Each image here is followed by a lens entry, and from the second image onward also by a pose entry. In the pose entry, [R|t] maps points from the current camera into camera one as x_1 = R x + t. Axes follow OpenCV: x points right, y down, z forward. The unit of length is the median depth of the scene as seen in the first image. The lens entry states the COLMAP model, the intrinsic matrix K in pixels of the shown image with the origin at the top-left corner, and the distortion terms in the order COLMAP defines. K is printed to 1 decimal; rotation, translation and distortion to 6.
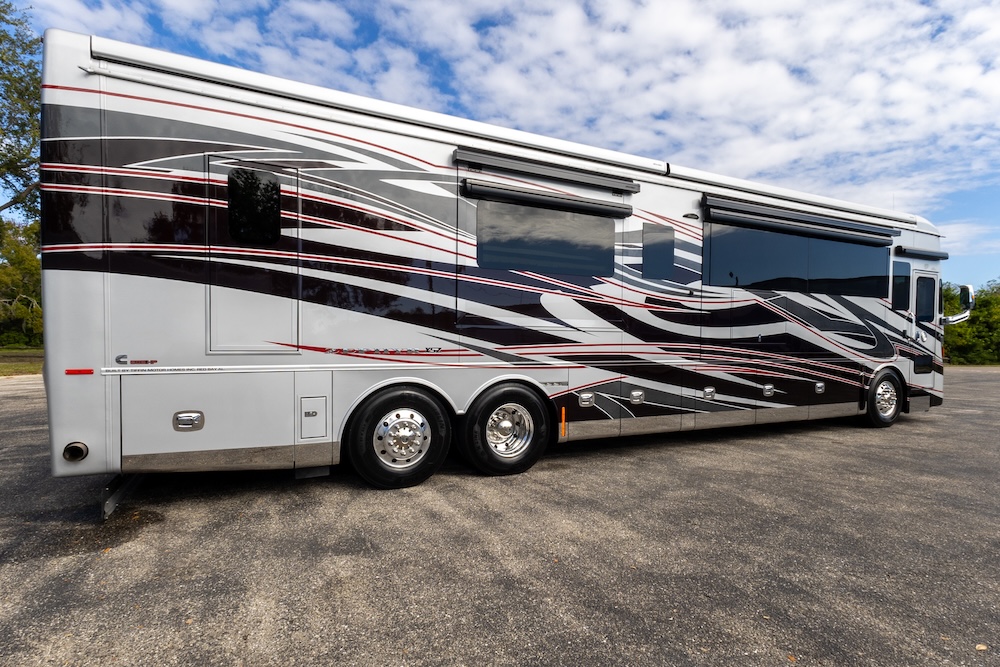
lens RADIAL K [[444.7, 0, 495.9], [0, 444.7, 333.7], [0, 0, 1]] dist [0.016773, 0.000259]
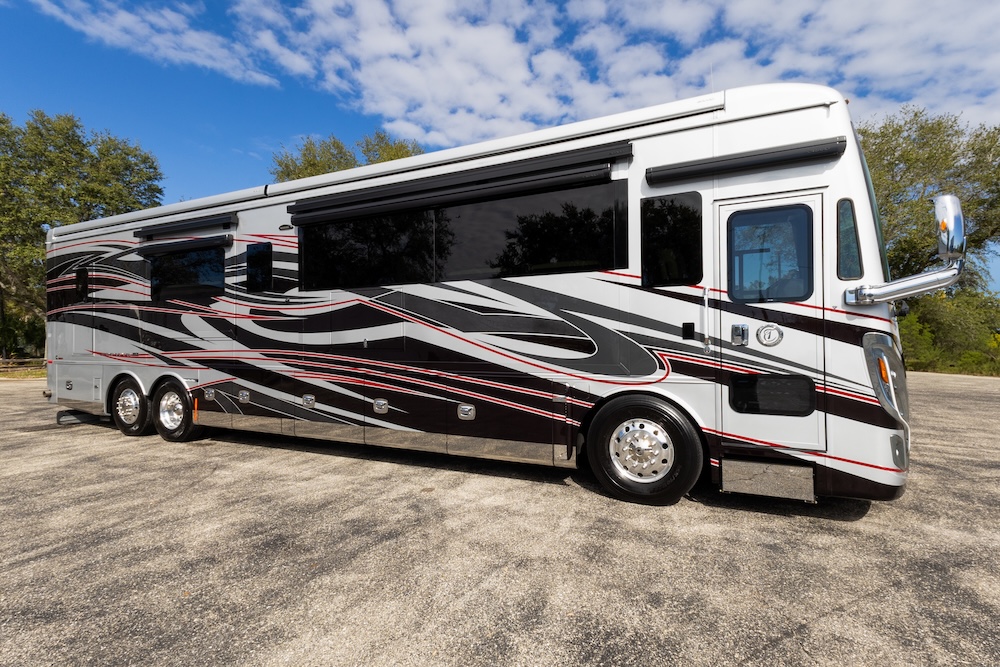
lens RADIAL K [[390.0, 0, 503.2], [0, 390.0, 340.4], [0, 0, 1]] dist [0.012747, -0.000102]
pose [[0.708874, -0.030480, -0.704676, 1.402869], [0.004348, 0.999236, -0.038847, 0.036773], [0.705321, 0.024474, 0.708465, 0.703448]]
